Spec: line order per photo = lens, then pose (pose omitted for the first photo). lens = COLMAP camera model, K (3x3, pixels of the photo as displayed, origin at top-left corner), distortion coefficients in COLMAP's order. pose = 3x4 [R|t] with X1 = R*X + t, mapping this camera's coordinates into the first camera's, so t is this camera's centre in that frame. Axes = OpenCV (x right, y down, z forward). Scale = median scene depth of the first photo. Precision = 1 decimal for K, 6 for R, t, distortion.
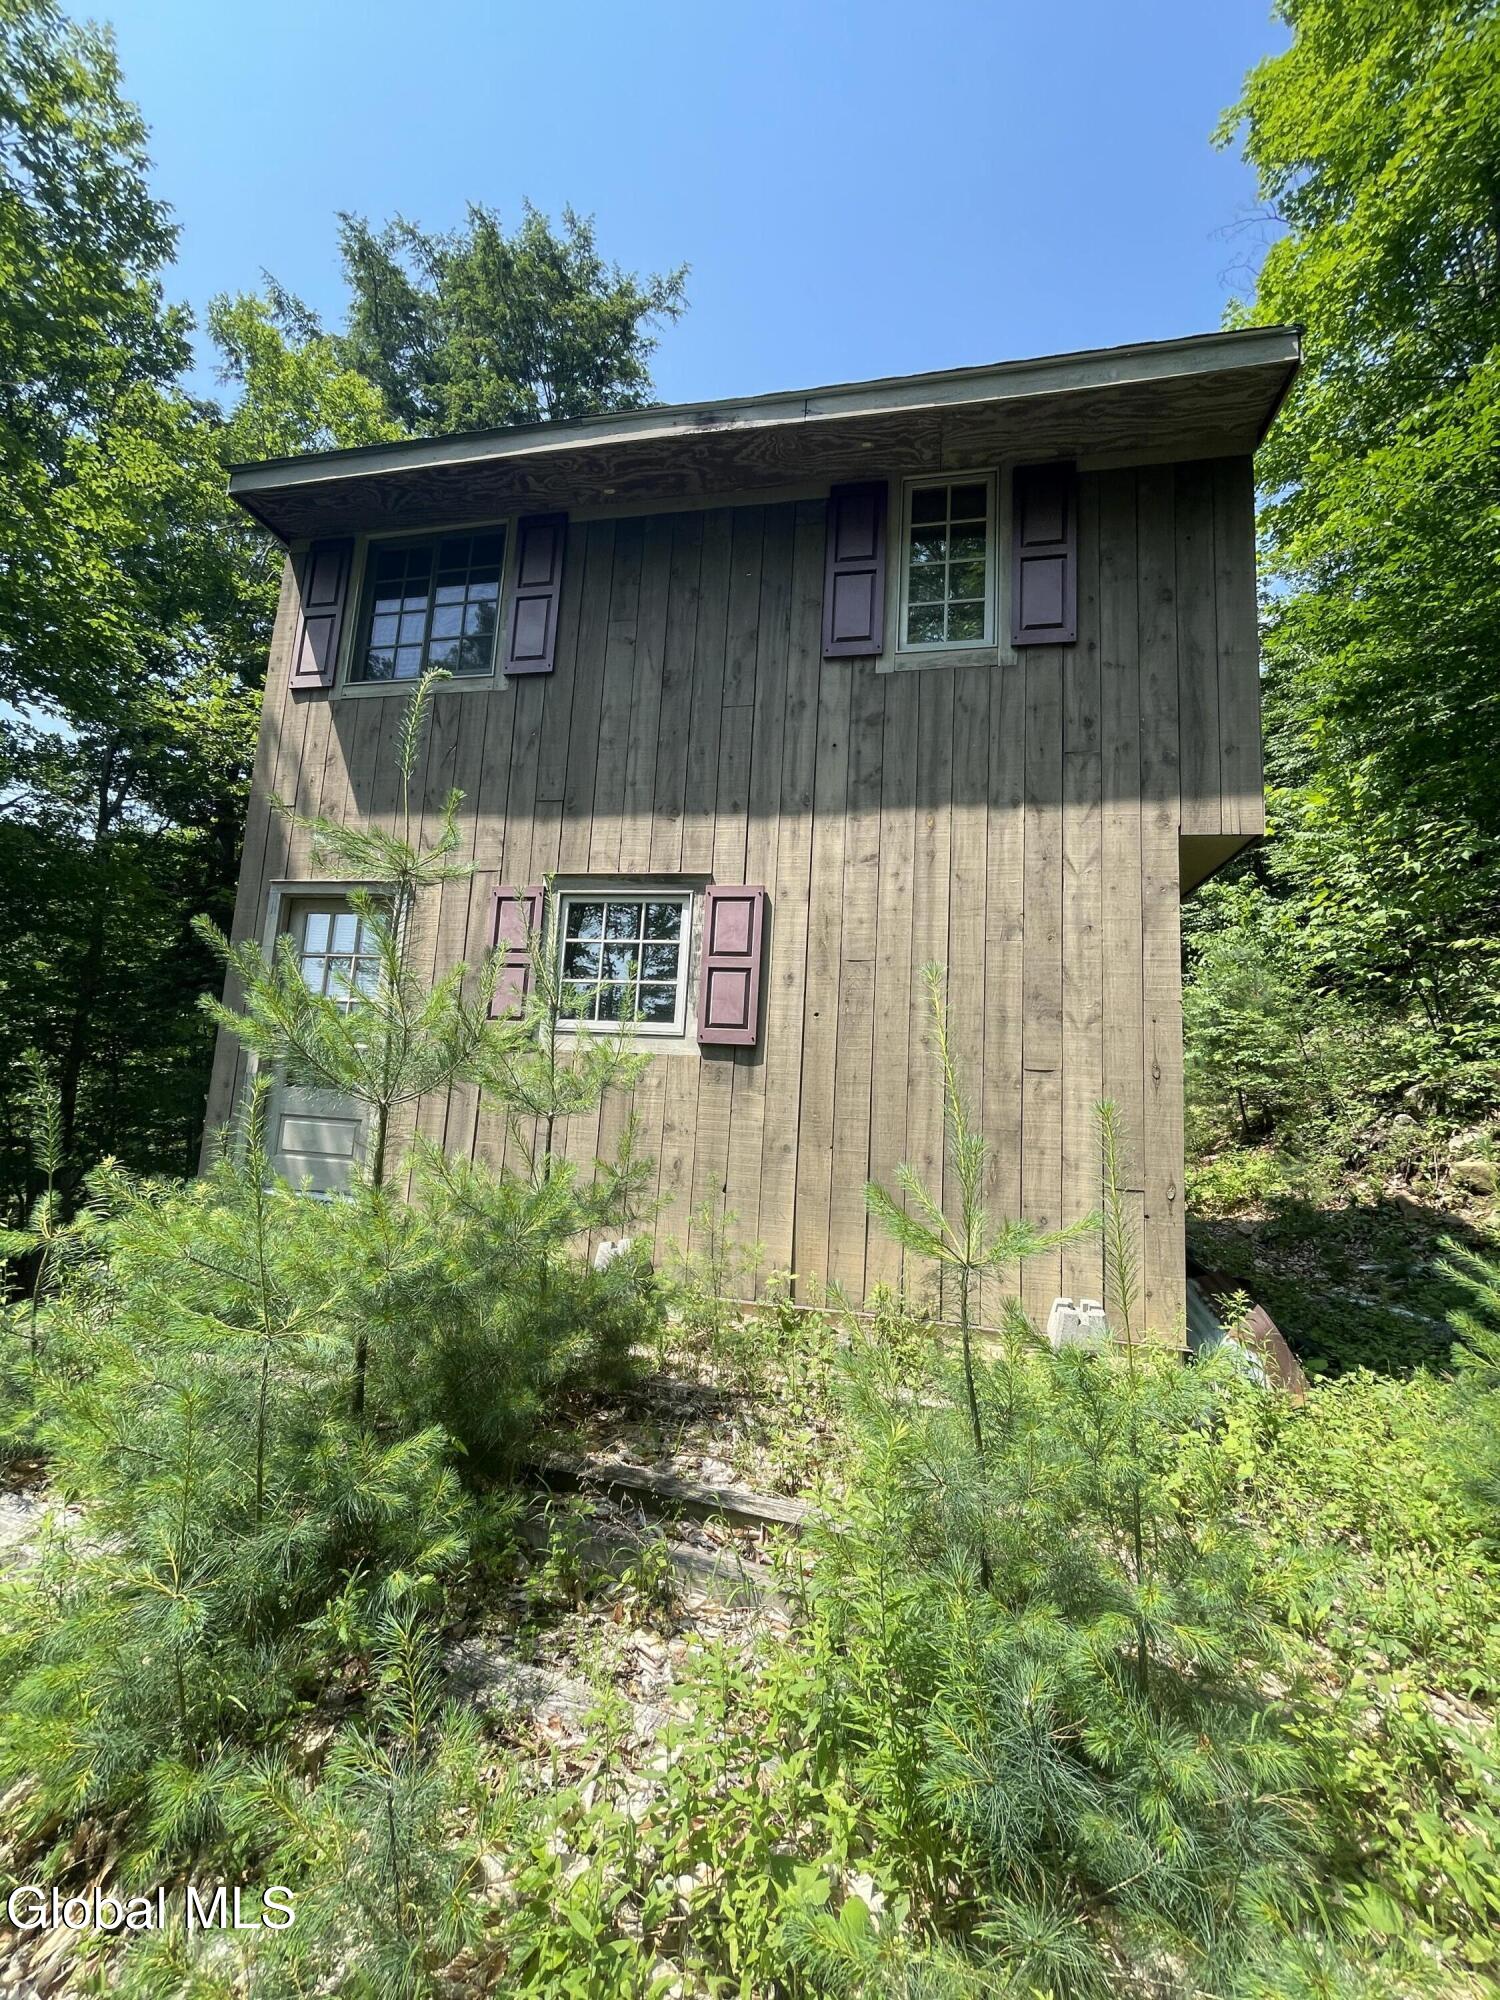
lens RADIAL K [[804.1, 0, 748.3], [0, 804.1, 997.7], [0, 0, 1]] dist [0.002981, -0.000586]
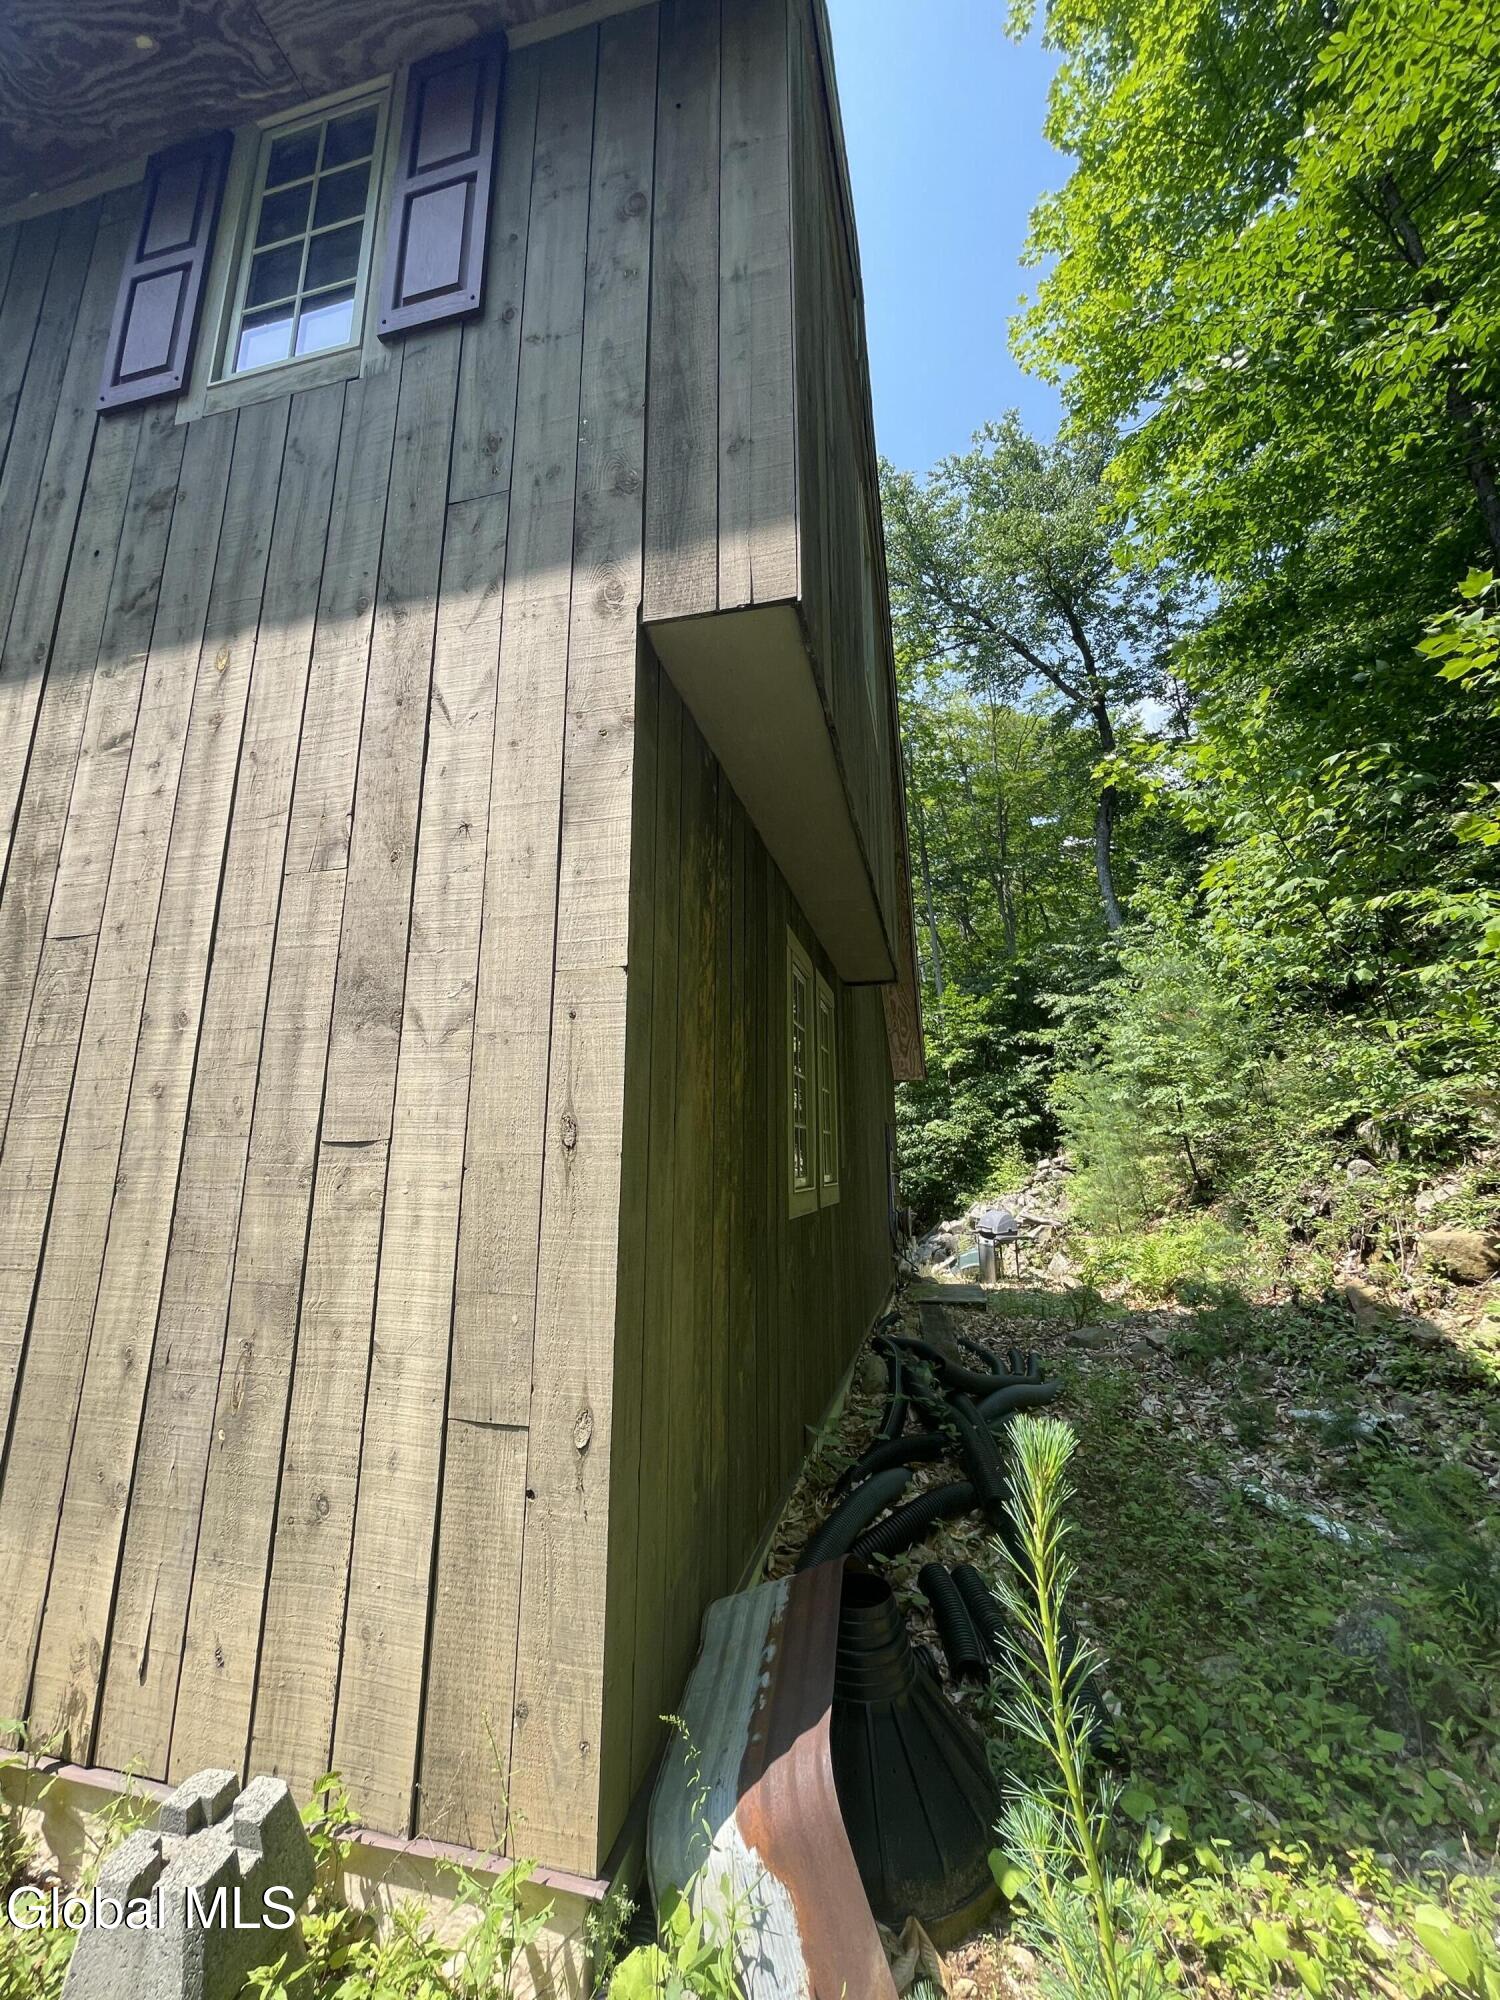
lens RADIAL K [[804.1, 0, 750.8], [0, 804.1, 996.5], [0, 0, 1]] dist [0.002981, -0.000586]
pose [[0.998147, -0.060134, -0.009345, 0.546090], [0.059115, 0.994556, -0.085808, 0.056179], [0.014455, 0.085097, 0.996268, 0.504302]]
